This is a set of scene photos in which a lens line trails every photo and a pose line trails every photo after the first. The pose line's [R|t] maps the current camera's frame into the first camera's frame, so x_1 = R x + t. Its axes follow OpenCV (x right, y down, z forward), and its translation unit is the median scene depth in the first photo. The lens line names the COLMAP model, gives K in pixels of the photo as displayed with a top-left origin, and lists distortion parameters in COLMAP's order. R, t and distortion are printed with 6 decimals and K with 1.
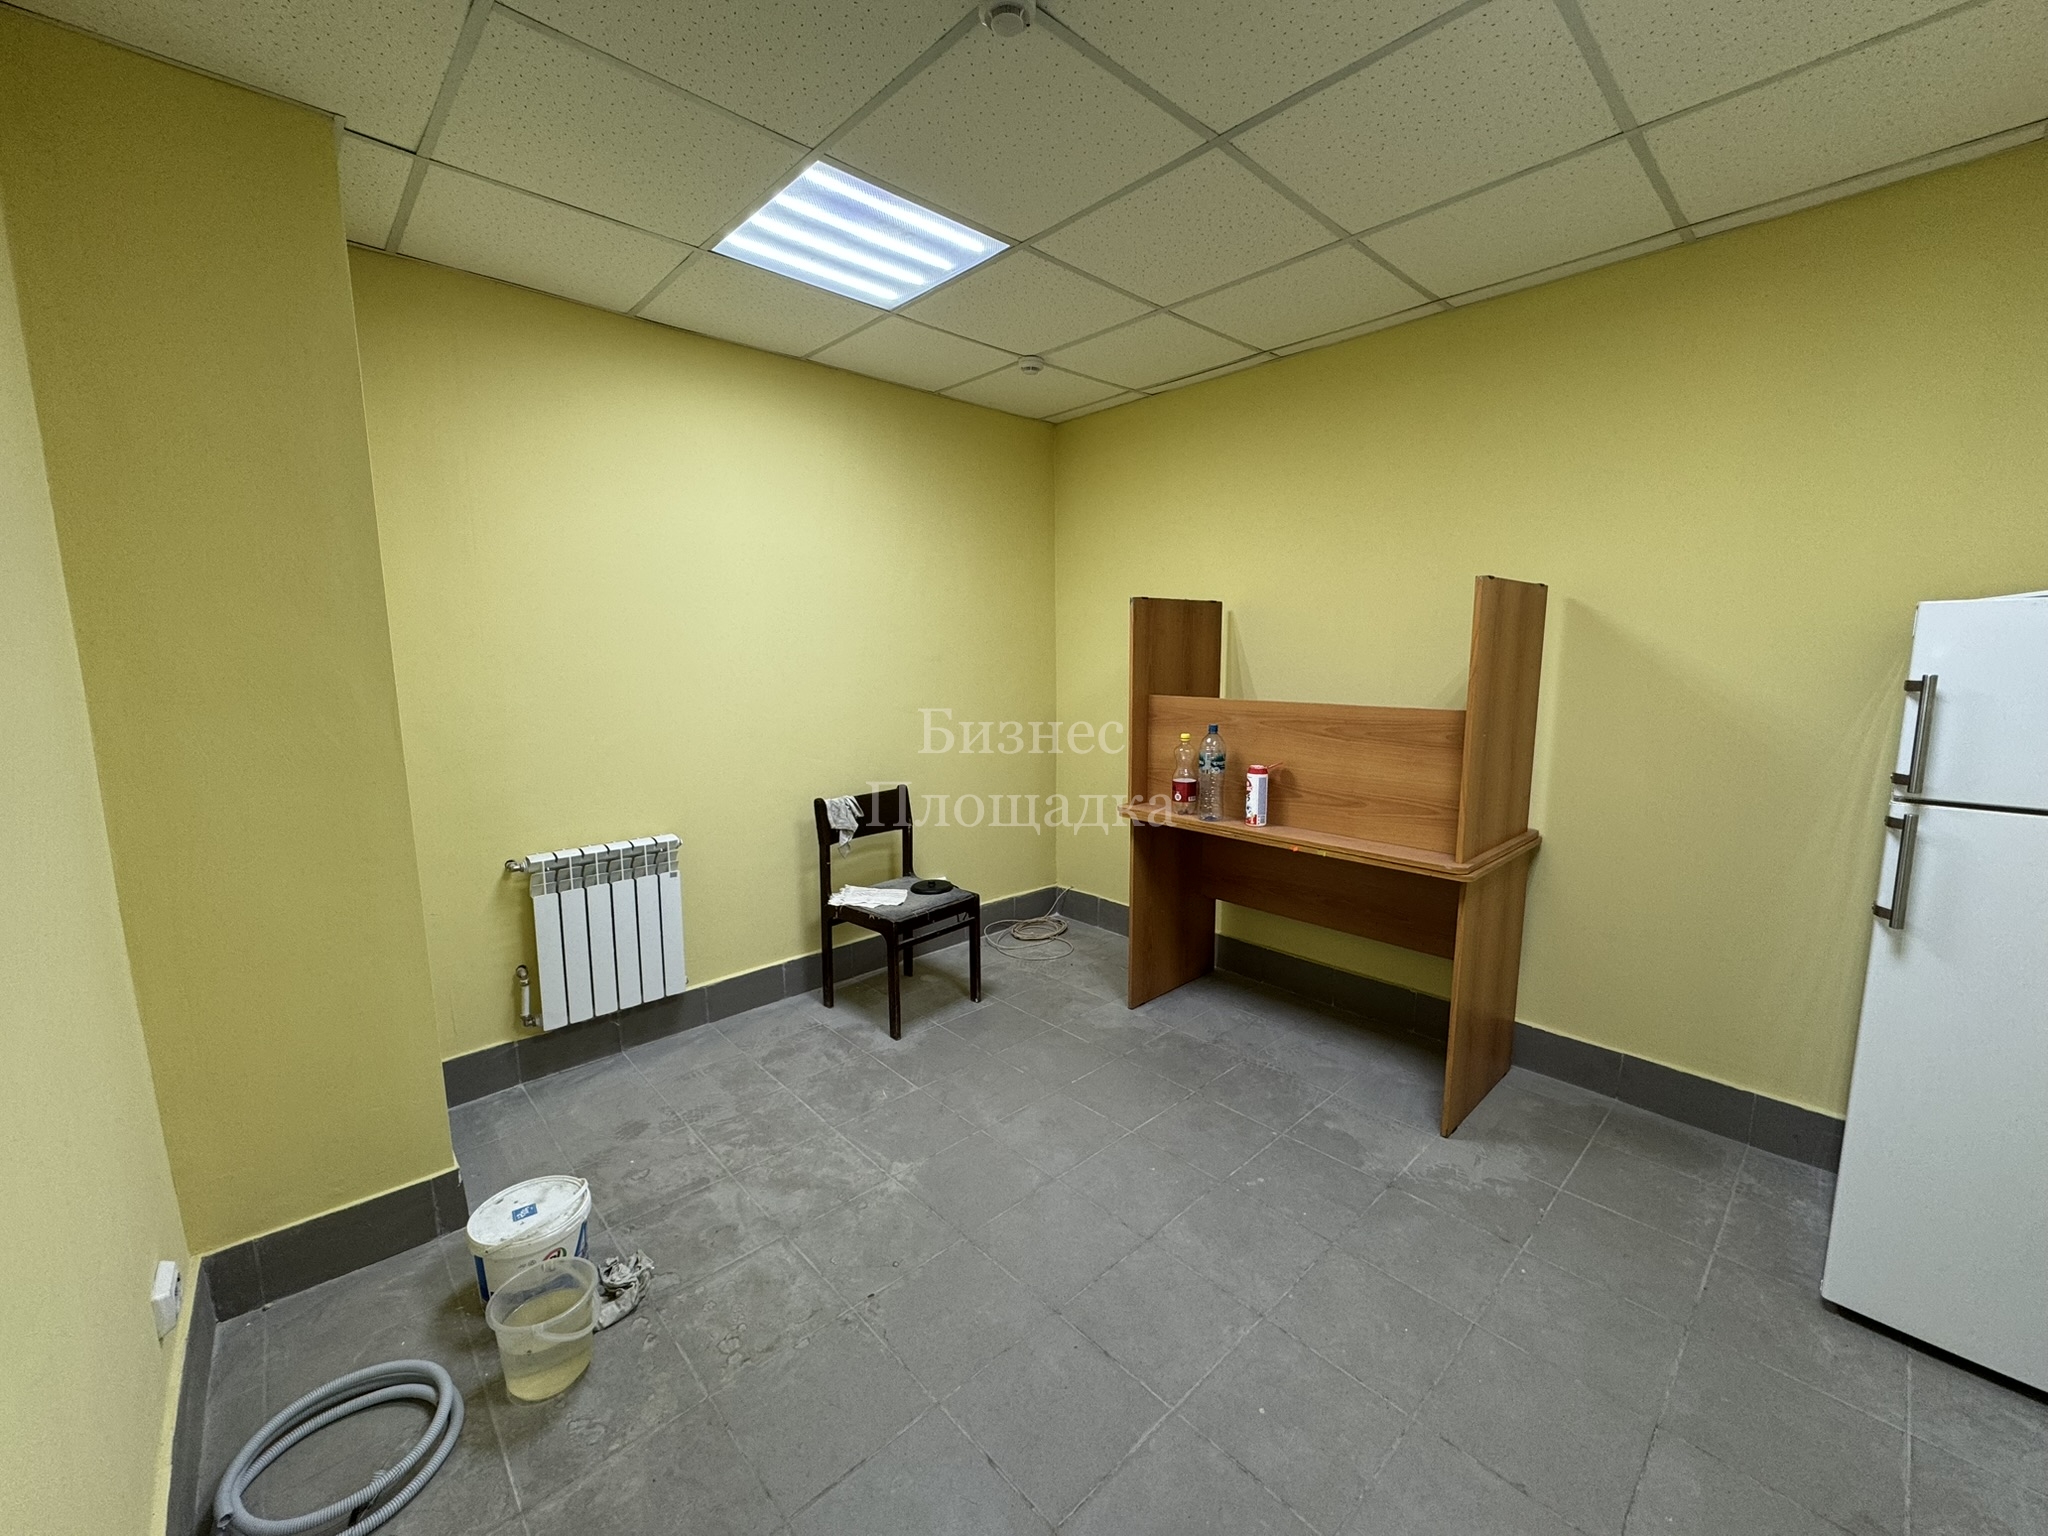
lens RADIAL K [[816.1, 0, 1024.3], [0, 816.1, 761.6], [0, 0, 1]] dist [-0.002748, 0.000255]
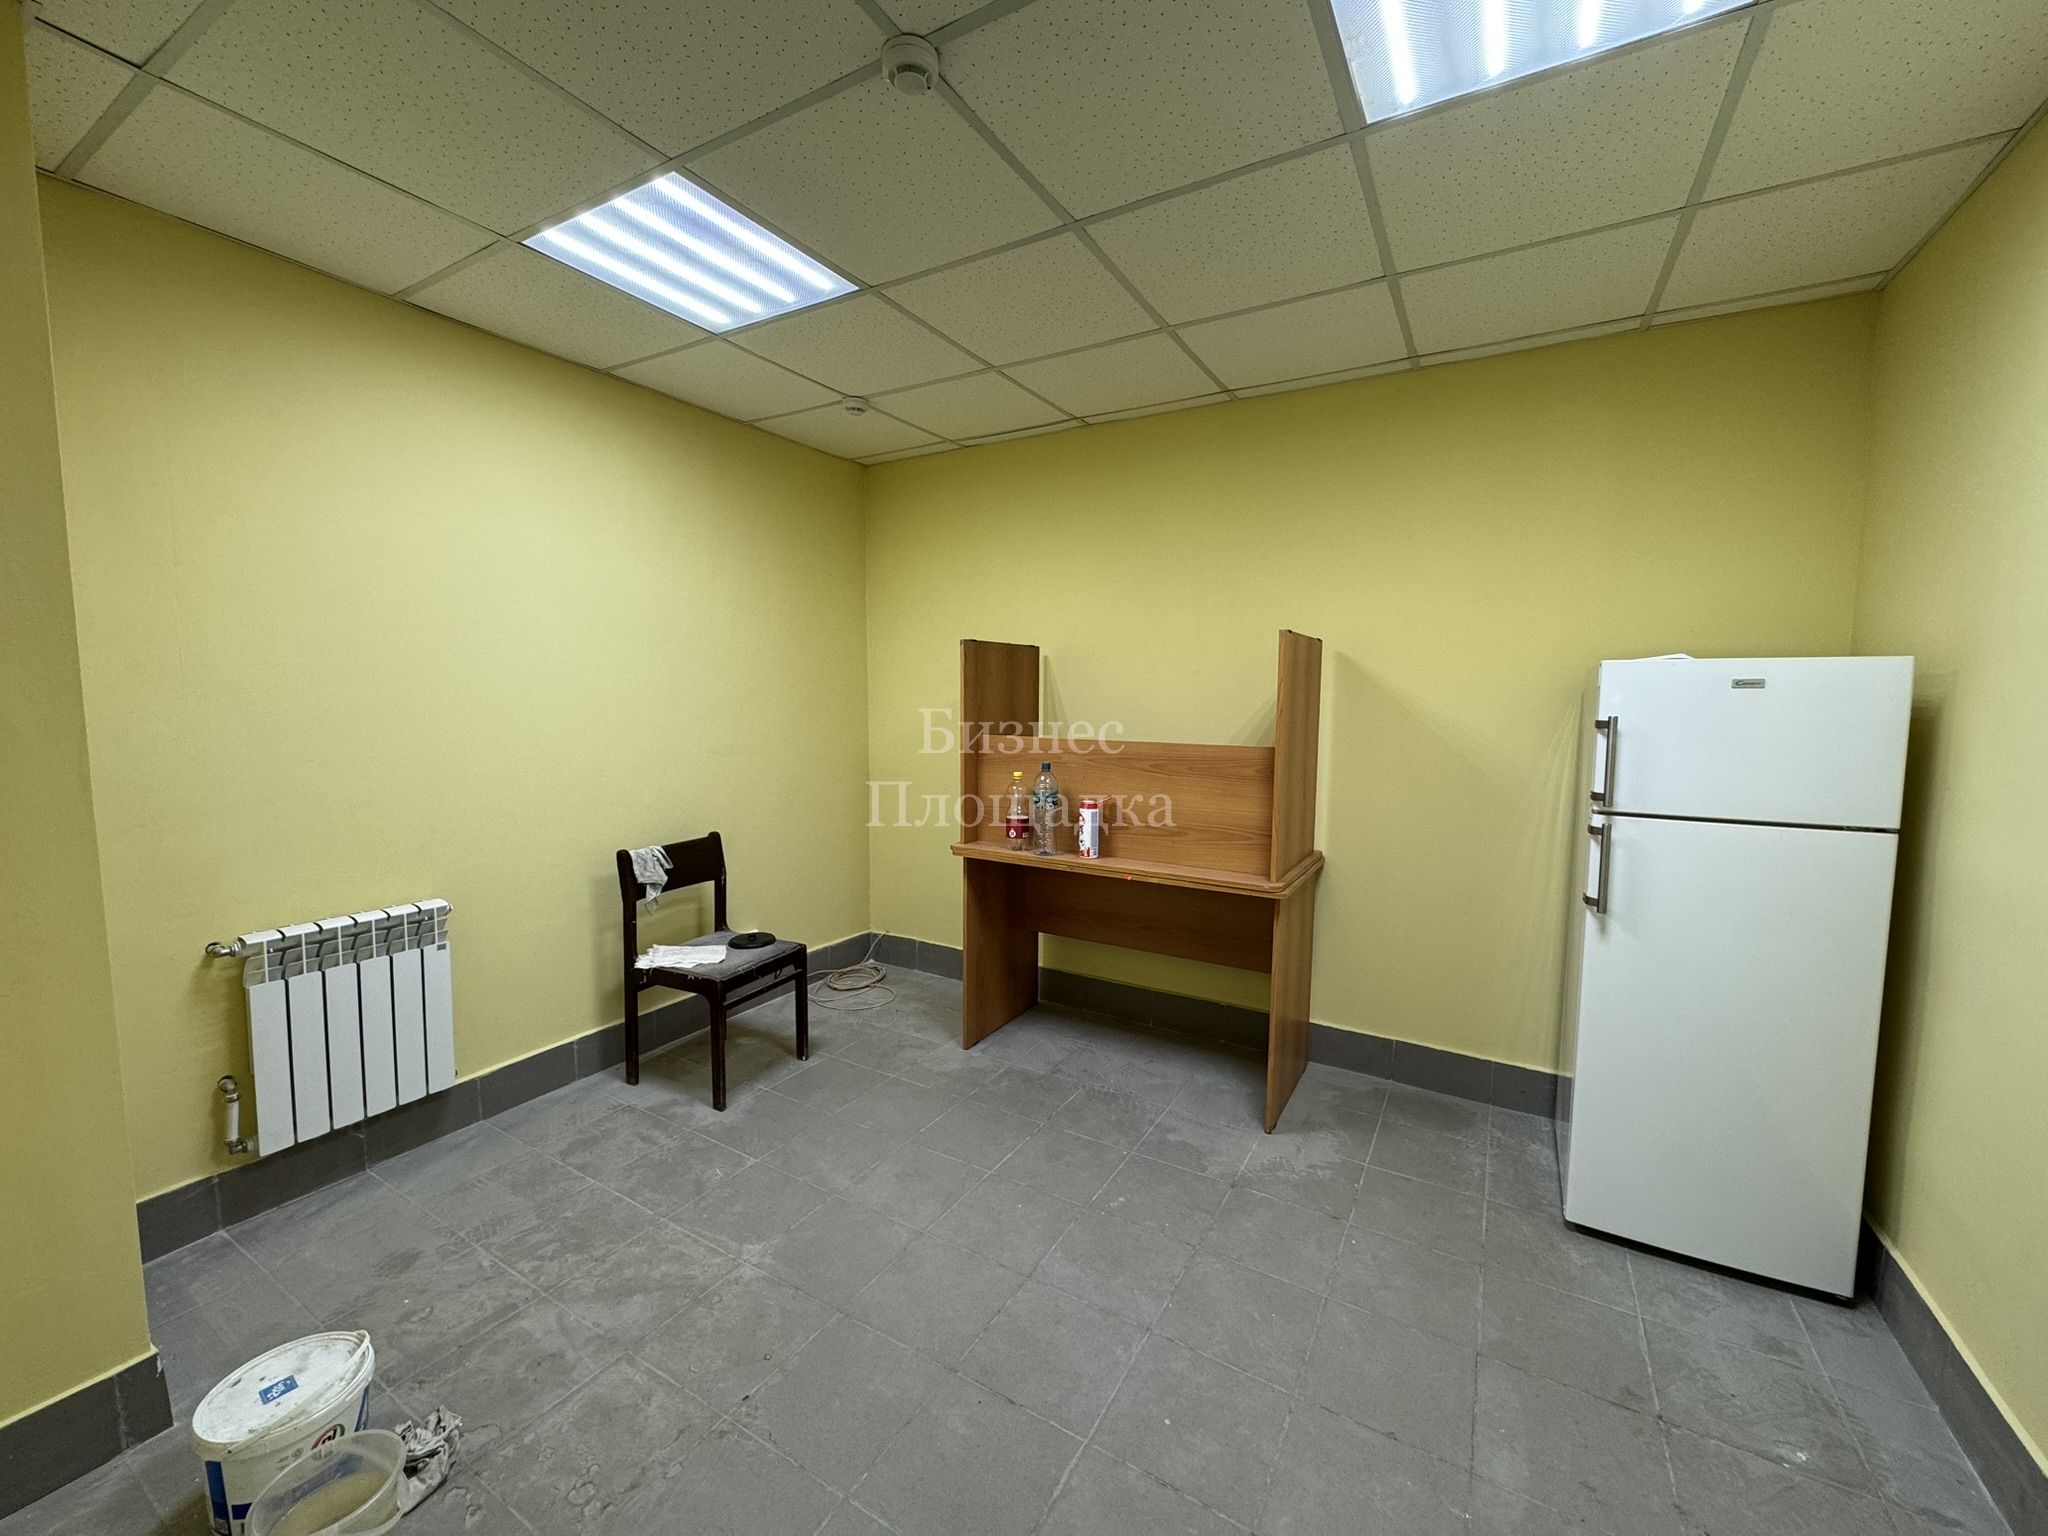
lens RADIAL K [[816.1, 0, 1024.8], [0, 816.1, 761.7], [0, 0, 1]] dist [-0.002748, 0.000255]
pose [[0.958973, -0.010693, 0.283295, -0.101571], [0.025453, 0.998500, -0.048470, 0.003549], [-0.282352, 0.053693, 0.957807, 0.009581]]
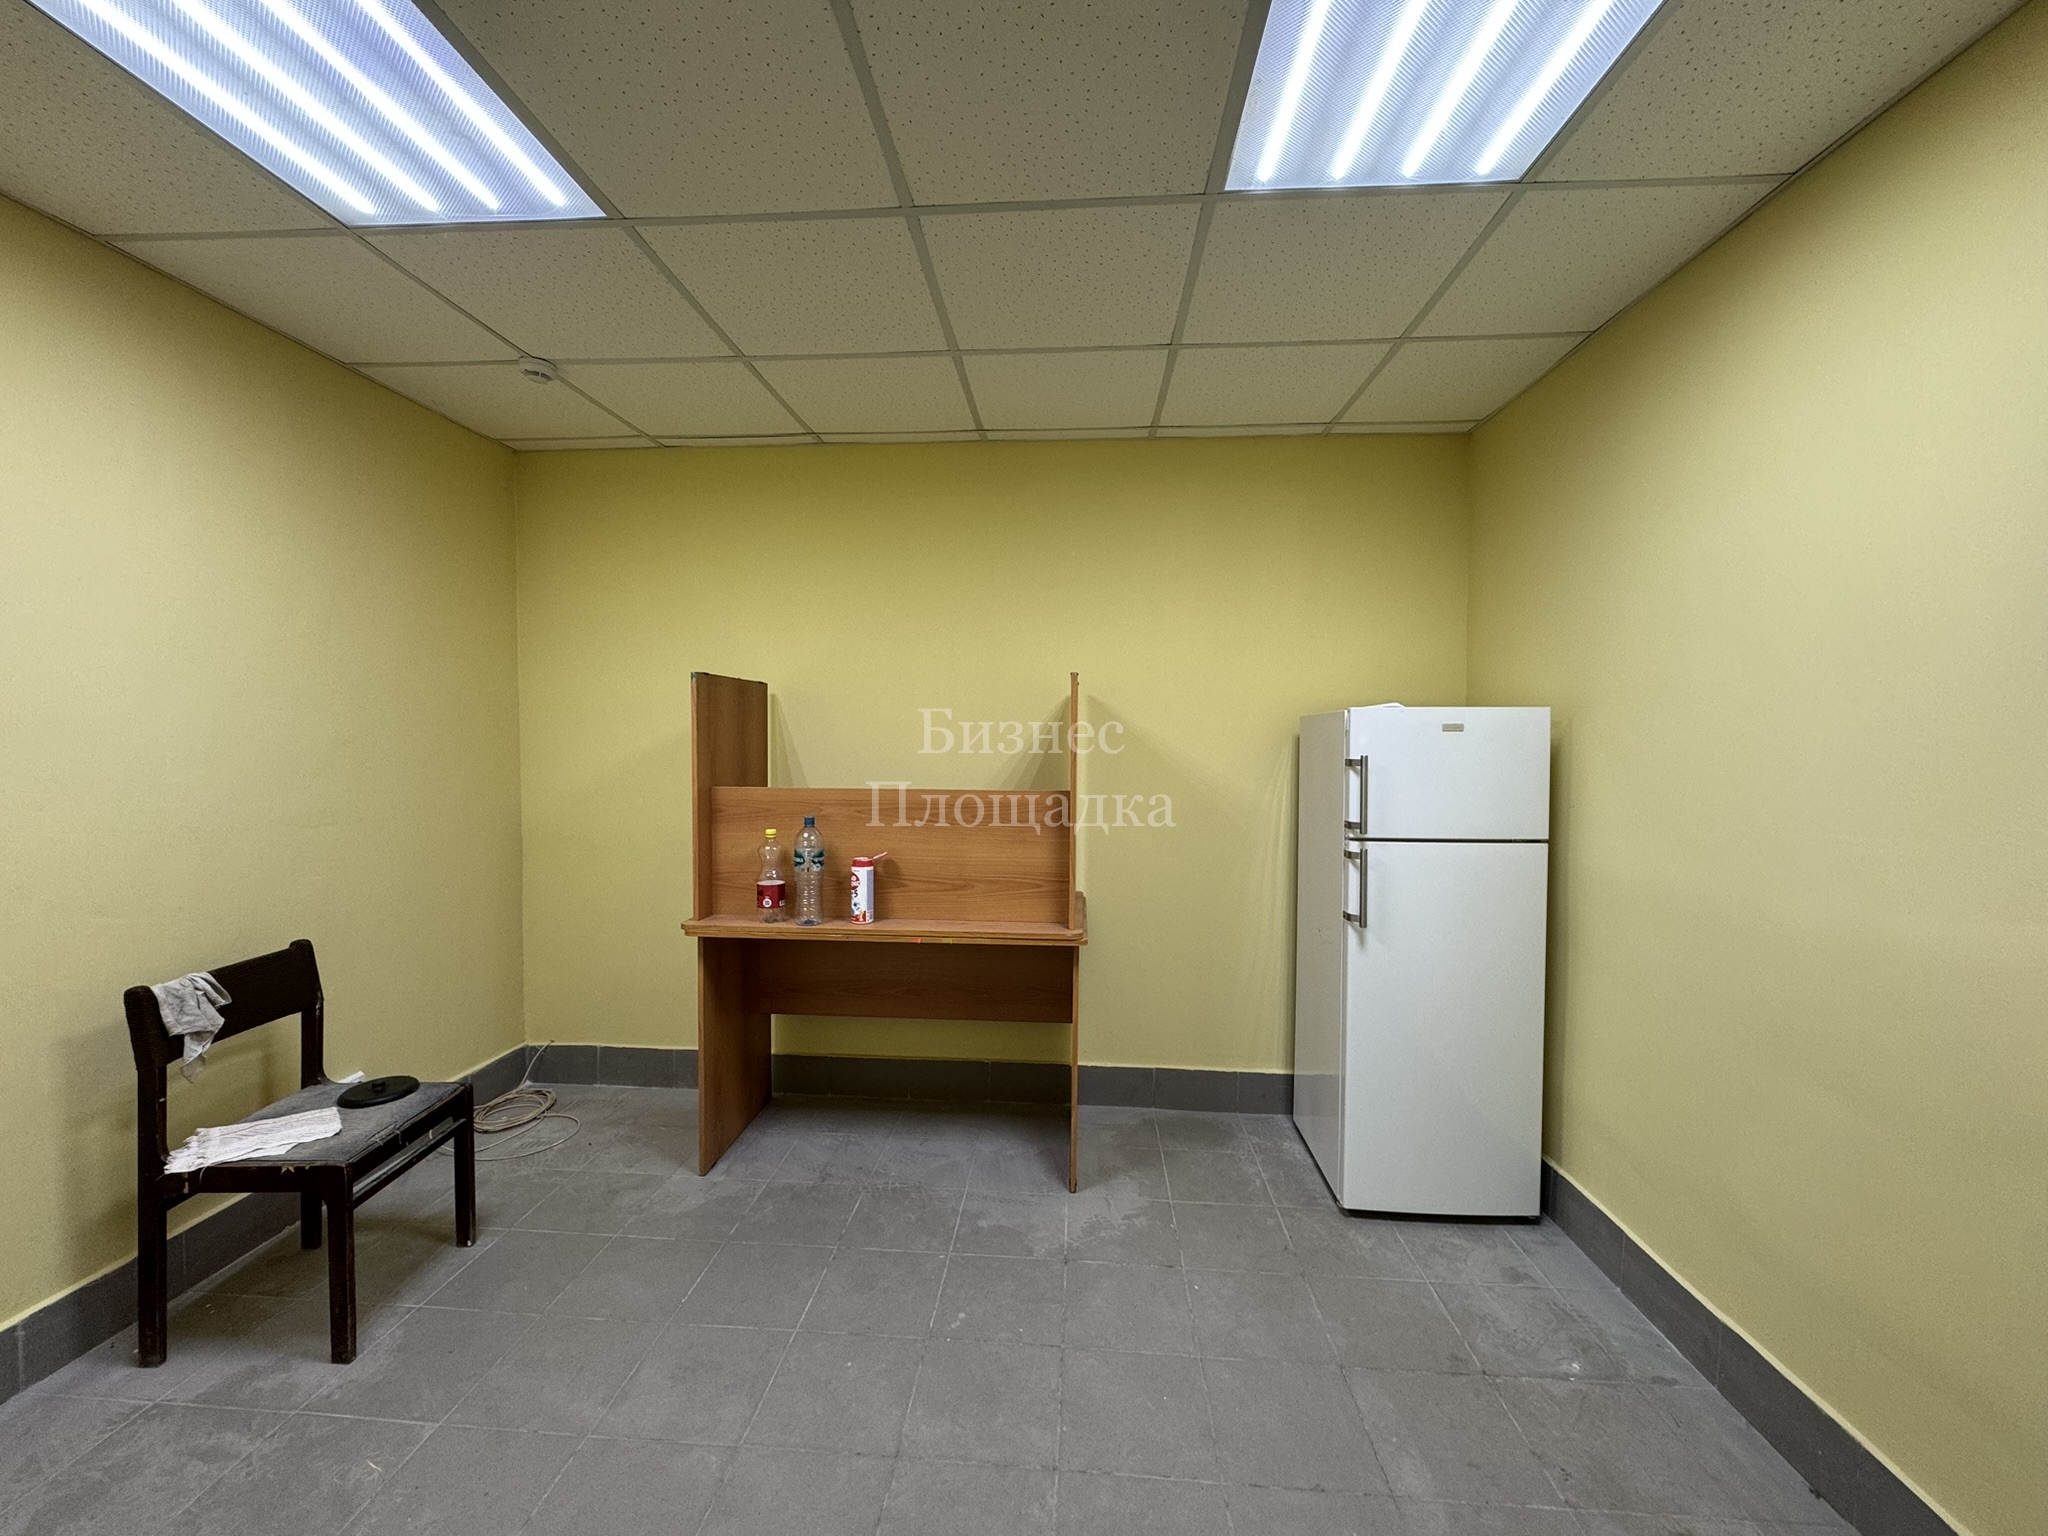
lens RADIAL K [[816.1, 0, 1026.1], [0, 816.1, 762.1], [0, 0, 1]] dist [-0.002748, 0.000255]
pose [[0.730213, -0.010001, 0.683146, -0.235634], [0.083532, 0.993698, -0.074740, -0.020336], [-0.678094, 0.111641, 0.726447, 0.198397]]
